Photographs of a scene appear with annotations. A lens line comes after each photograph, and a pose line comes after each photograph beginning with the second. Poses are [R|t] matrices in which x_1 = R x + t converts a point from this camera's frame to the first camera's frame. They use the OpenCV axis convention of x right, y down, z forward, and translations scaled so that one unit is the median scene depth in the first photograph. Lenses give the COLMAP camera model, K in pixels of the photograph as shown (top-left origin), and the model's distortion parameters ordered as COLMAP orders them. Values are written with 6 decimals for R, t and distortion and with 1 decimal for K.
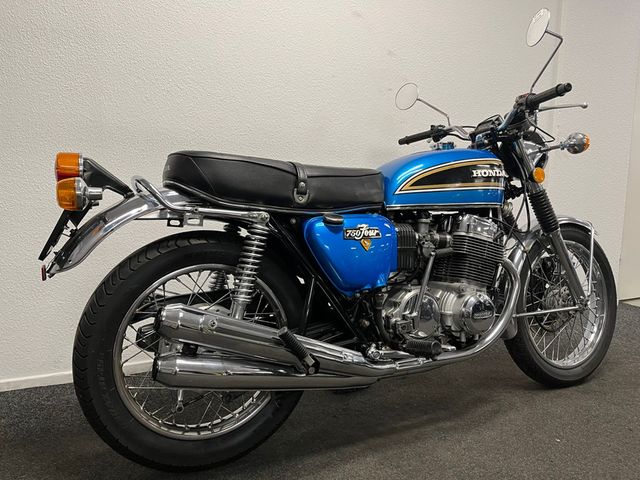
lens RADIAL K [[479.5, 0, 320.6], [0, 479.5, 232.1], [0, 0, 1]] dist [0.088644, -0.122571]
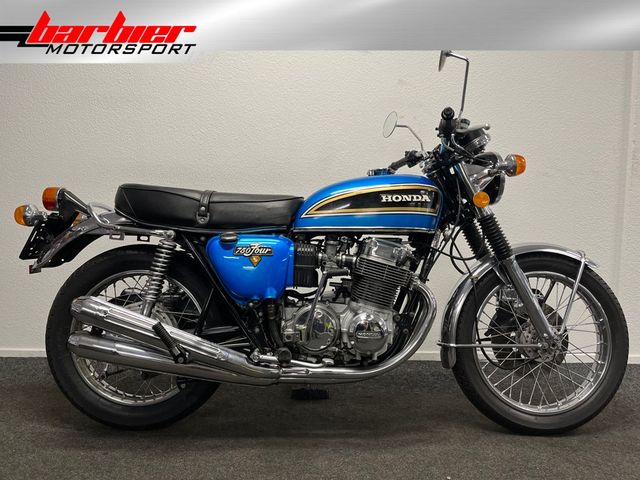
lens RADIAL K [[478.3, 0, 320.0], [0, 478.3, 240.0], [0, 0, 1]] dist [0.089039, -0.121332]
pose [[0.910971, 0.027511, -0.411552, 0.648697], [-0.042510, 0.998722, -0.027336, 0.000995], [0.410274, 0.042397, 0.910976, 0.013352]]
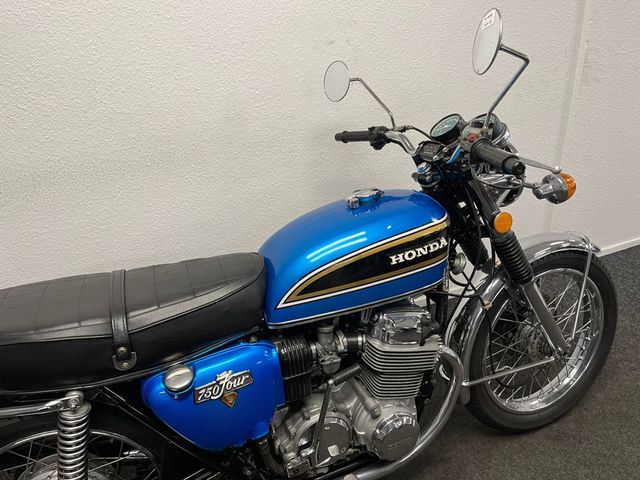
lens RADIAL K [[479.5, 0, 320.6], [0, 479.5, 232.1], [0, 0, 1]] dist [0.088644, -0.122571]
pose [[0.992705, -0.048467, -0.110396, 0.305936], [0.083032, 0.938723, 0.334521, -0.427125], [0.087418, -0.341247, 0.935900, 0.355775]]
